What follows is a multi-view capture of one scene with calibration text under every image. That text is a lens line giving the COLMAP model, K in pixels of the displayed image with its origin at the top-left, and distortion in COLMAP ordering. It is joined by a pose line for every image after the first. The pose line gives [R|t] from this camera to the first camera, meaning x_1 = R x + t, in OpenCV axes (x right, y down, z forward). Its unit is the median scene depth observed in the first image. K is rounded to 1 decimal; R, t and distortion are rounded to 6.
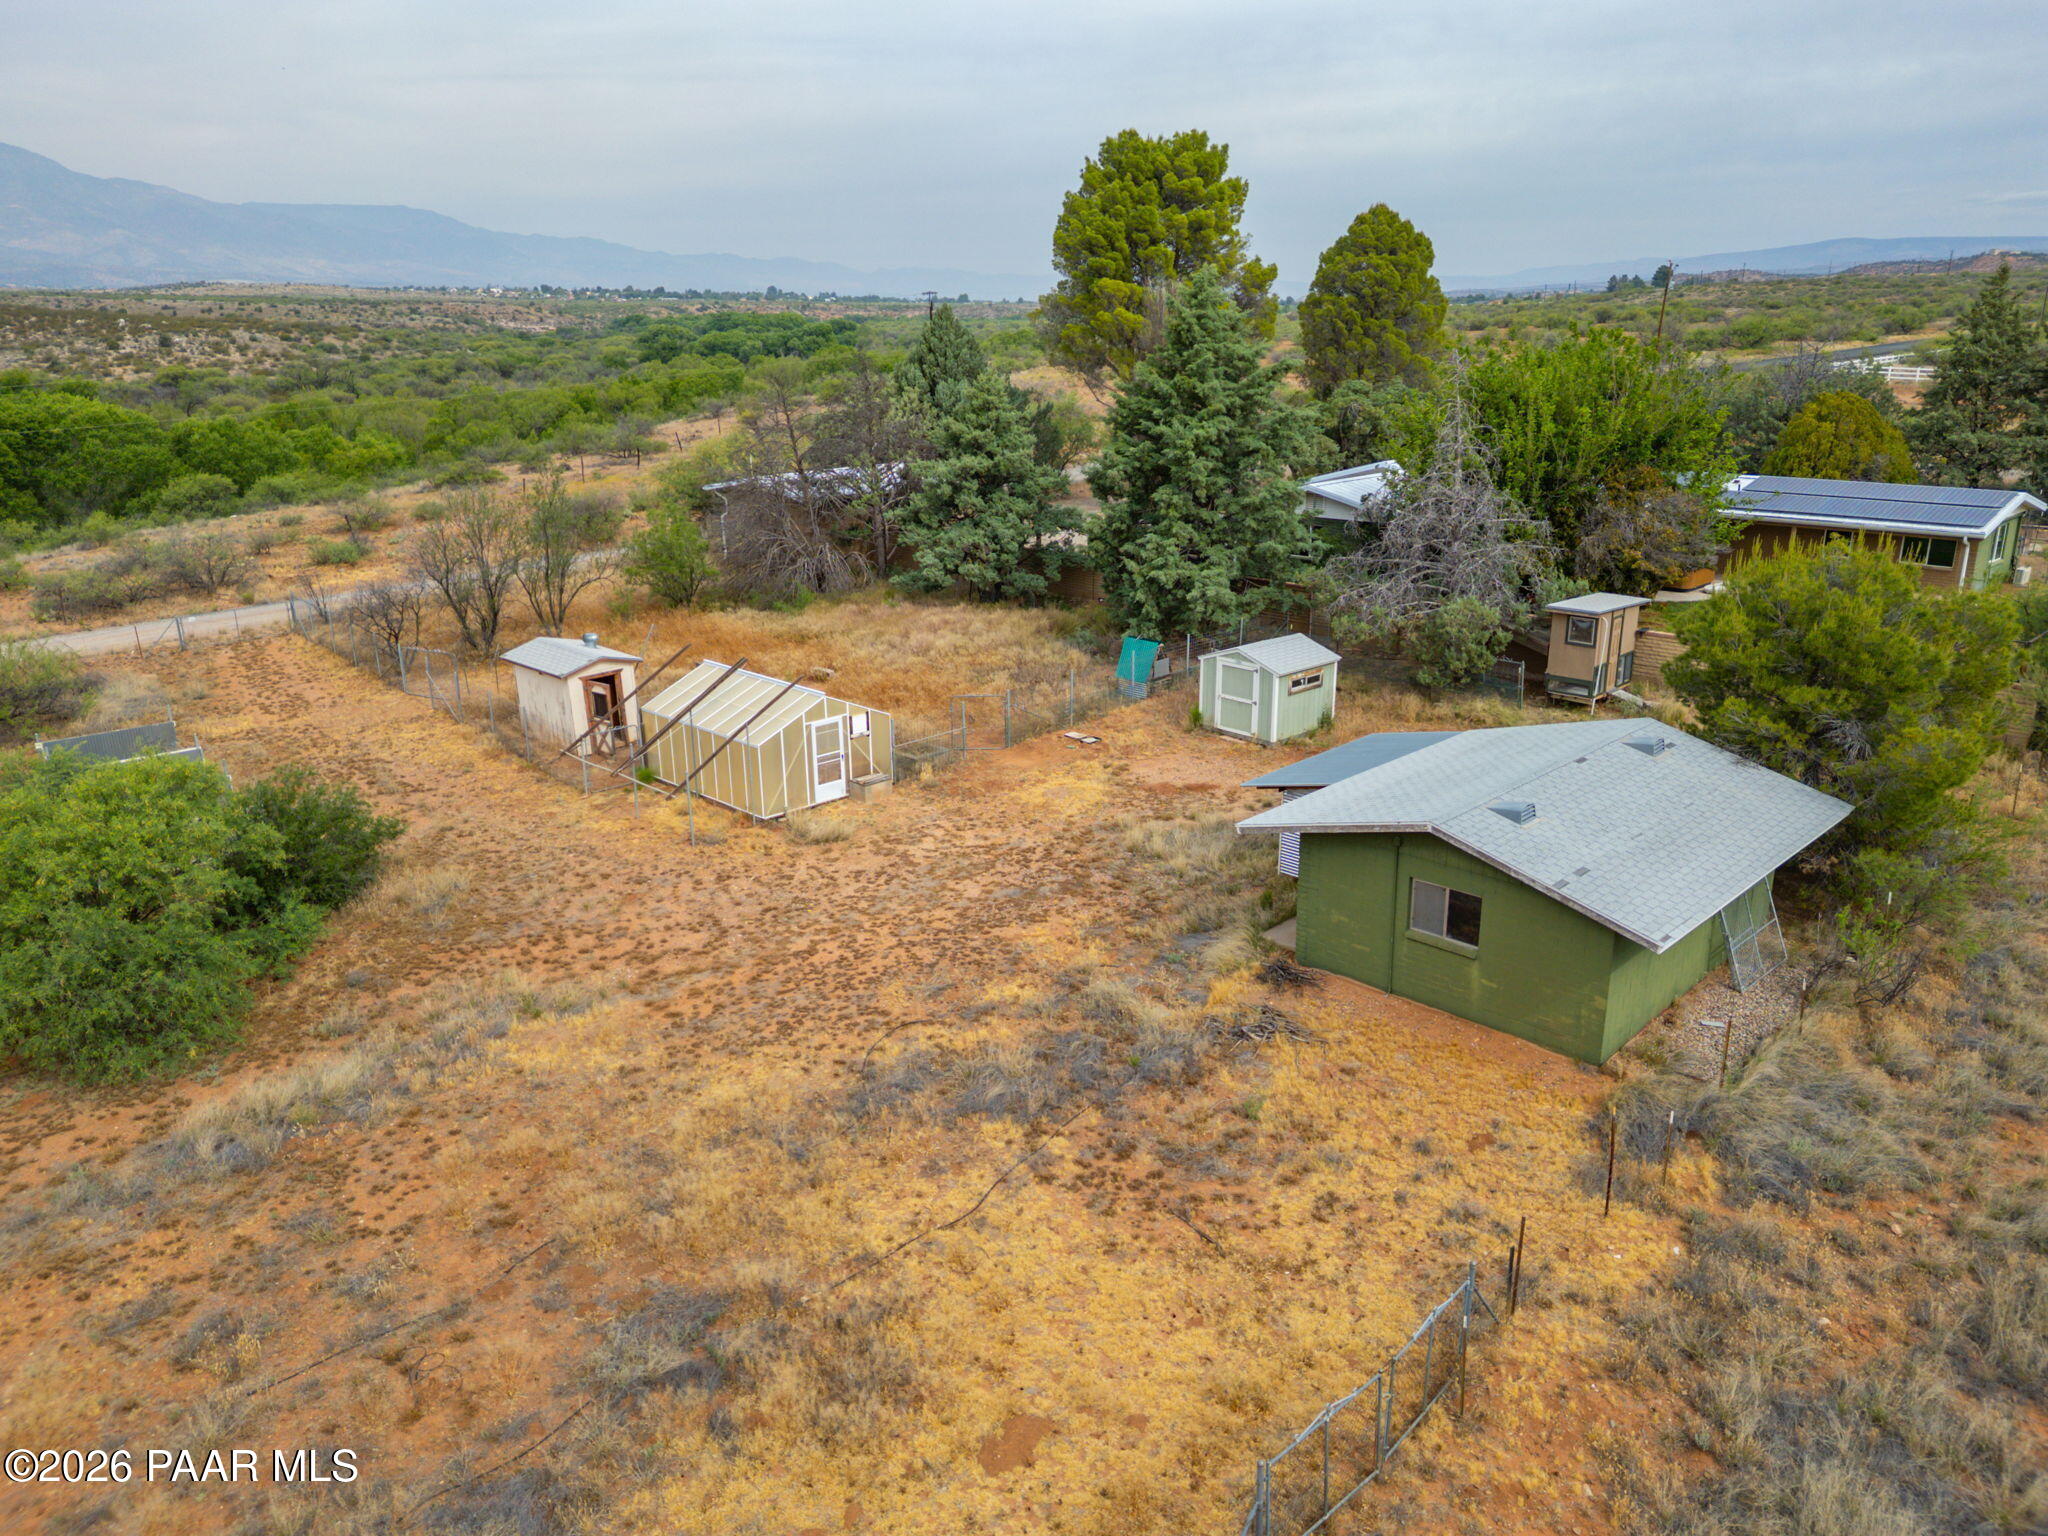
lens RADIAL K [[1416.6, 0, 1016.2], [0, 1416.6, 788.5], [0, 0, 1]] dist [0.065306, -0.057788]
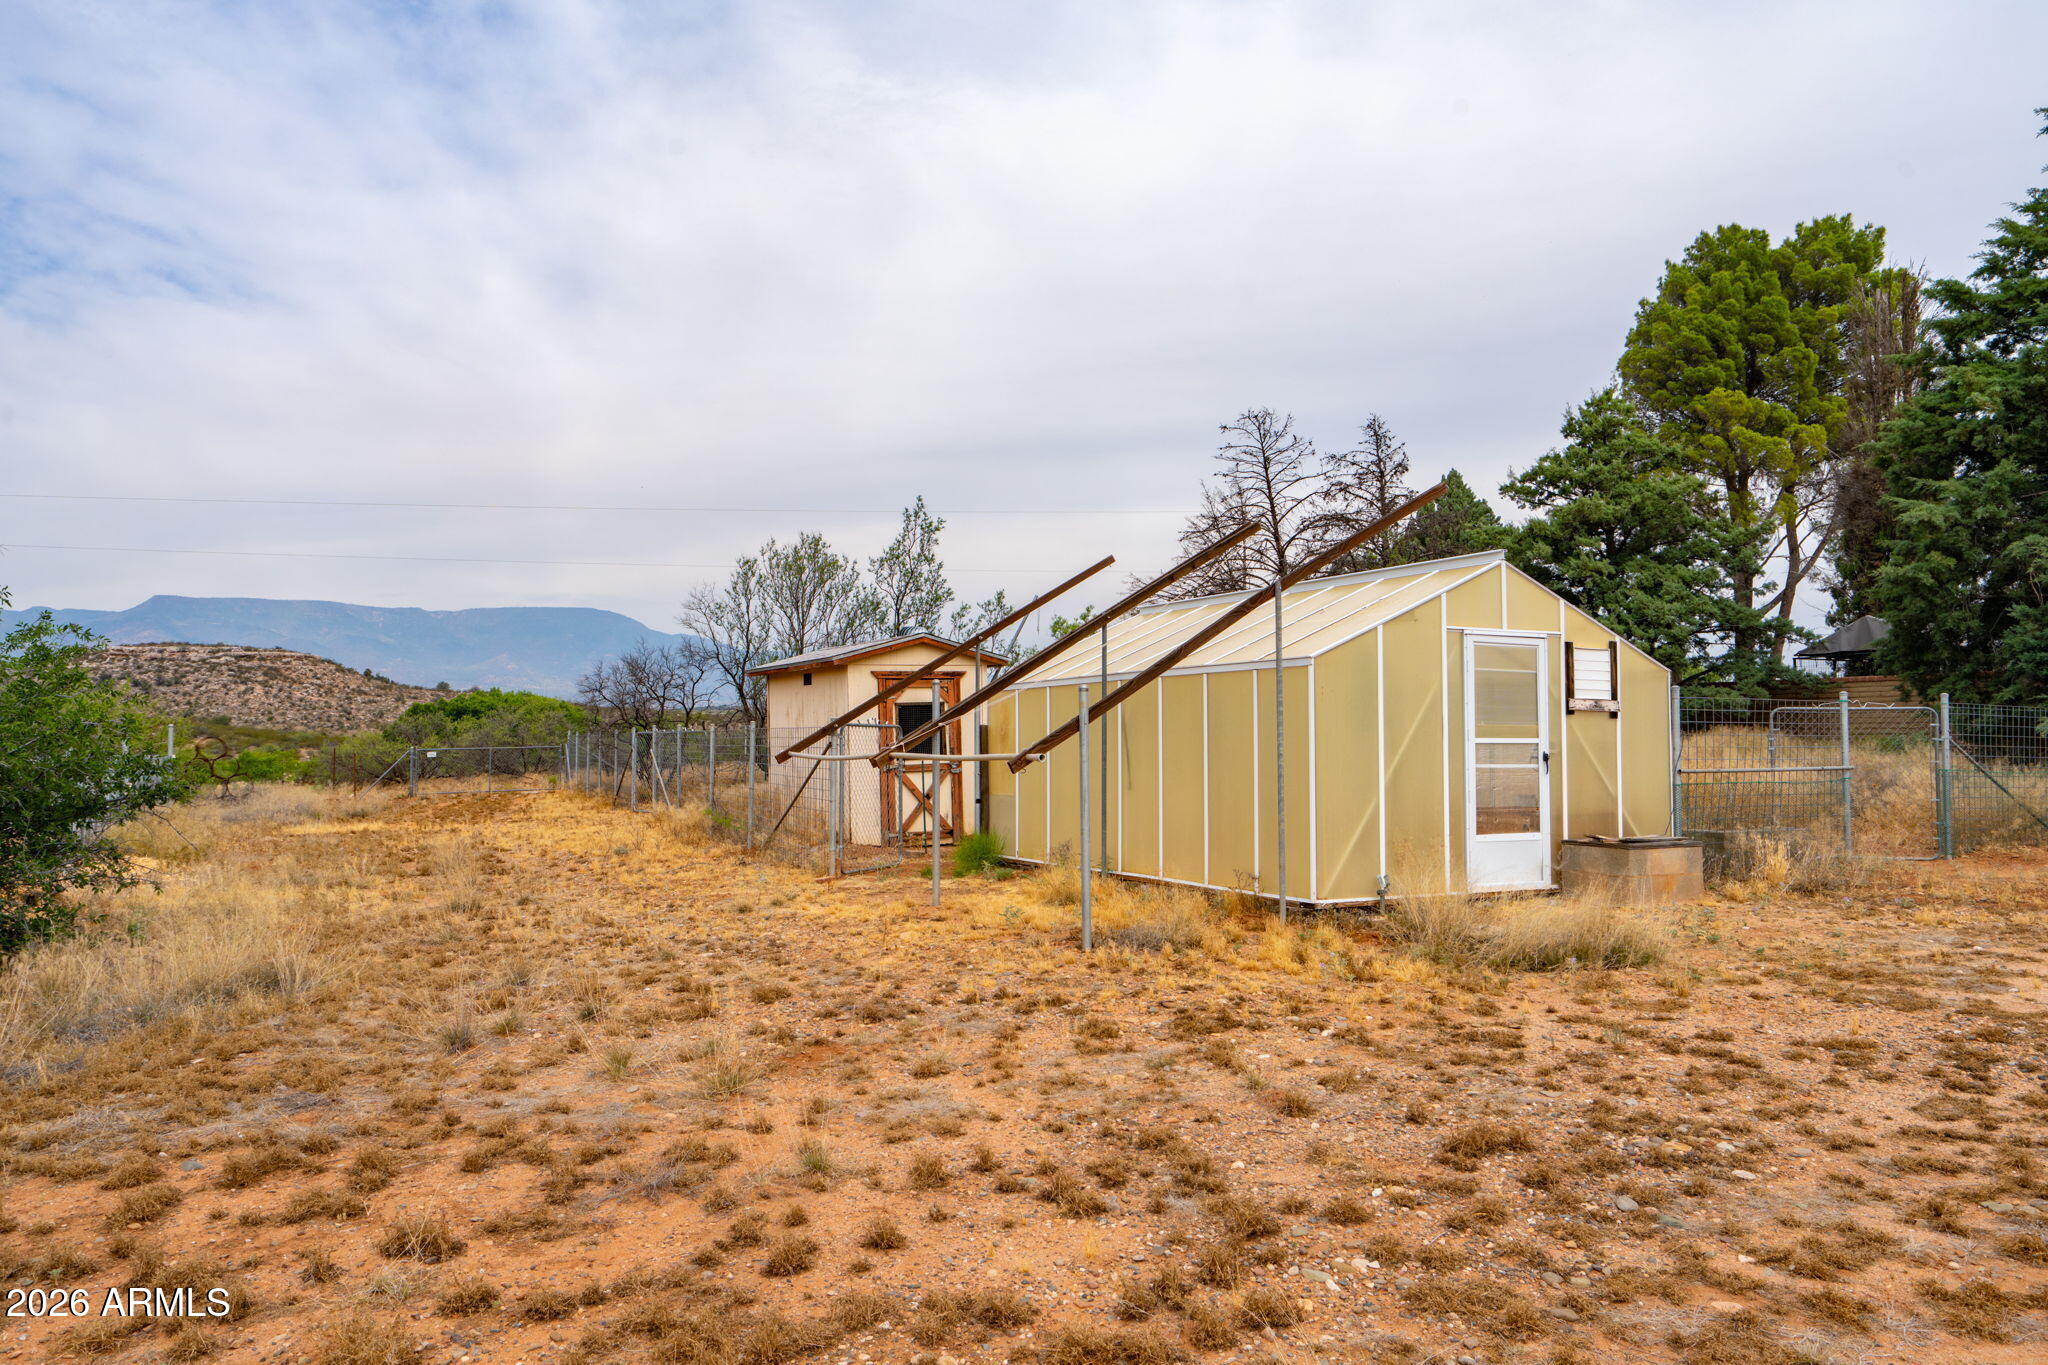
lens RADIAL K [[1368.1, 0, 1024.0], [0, 1368.1, 682.5], [0, 0, 1]] dist [0.010148, -0.000134]
pose [[0.962620, 0.006798, -0.270770, -0.161462], [-0.101616, 0.935729, -0.337765, 0.083574], [0.251071, 0.352654, 0.901442, 0.712765]]
